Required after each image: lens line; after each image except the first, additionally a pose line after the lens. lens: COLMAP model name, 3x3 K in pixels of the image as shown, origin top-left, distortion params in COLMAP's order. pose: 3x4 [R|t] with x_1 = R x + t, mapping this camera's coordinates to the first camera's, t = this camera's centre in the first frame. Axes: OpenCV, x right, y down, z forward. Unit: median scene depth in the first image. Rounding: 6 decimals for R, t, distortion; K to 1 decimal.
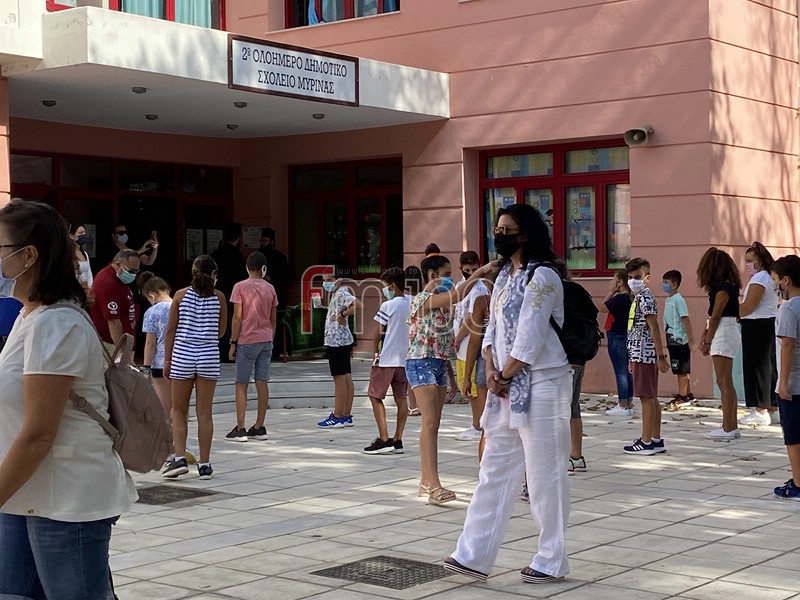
lens RADIAL K [[1365.0, 0, 415.2], [0, 1365.0, 298.1], [0, 0, 1]] dist [0.102503, -0.124365]
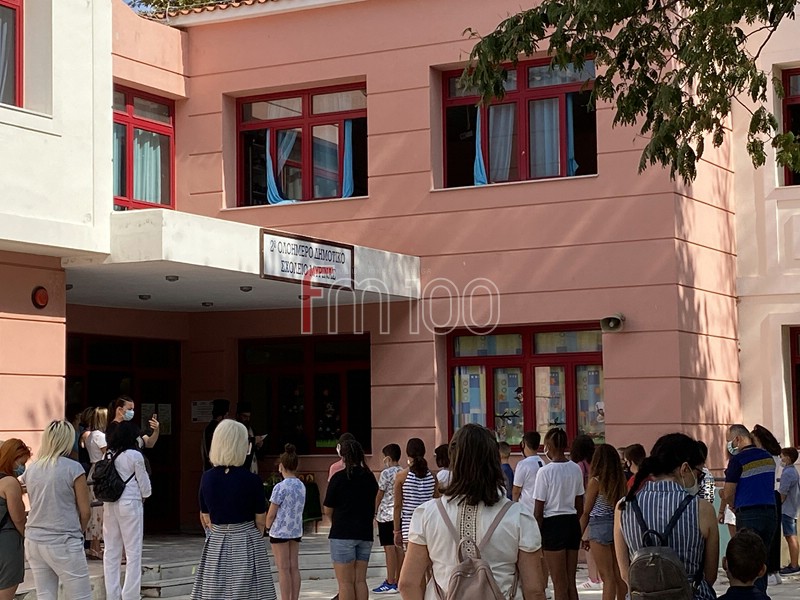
lens RADIAL K [[1735.0, 0, 400.0], [0, 1735.0, 300.0], [0, 0, 1]] dist [0.174743, 0.058705]
pose [[0.984199, 0.012527, 0.176624, -0.244260], [0.004656, 0.995318, -0.096537, -0.003007], [-0.177007, 0.095834, 0.979533, -0.325175]]
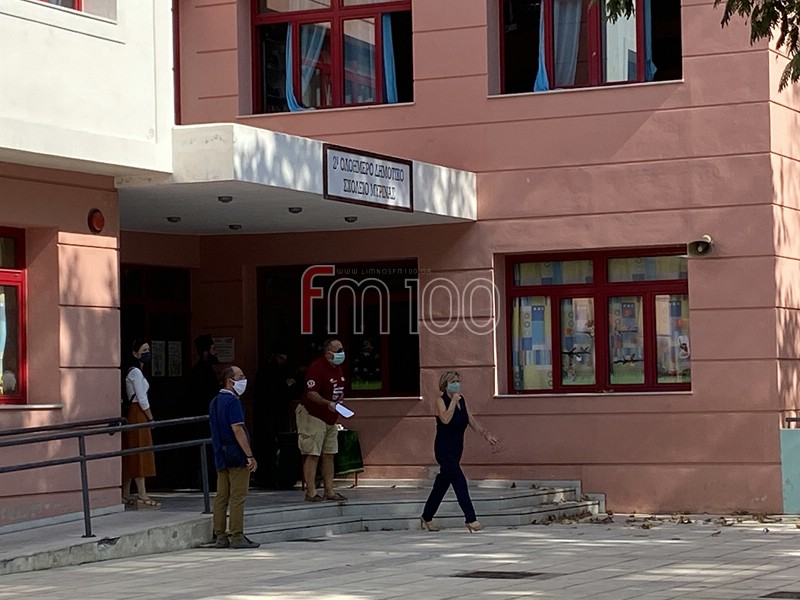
lens RADIAL K [[2297.3, 0, 400.0], [0, 2297.3, 300.0], [0, 0, 1]] dist [0.024923, -0.876865]
pose [[0.971280, 0.001630, 0.237934, -0.425802], [0.012219, 0.998315, -0.056721, 0.009482], [-0.237625, 0.057999, 0.969624, -0.524610]]
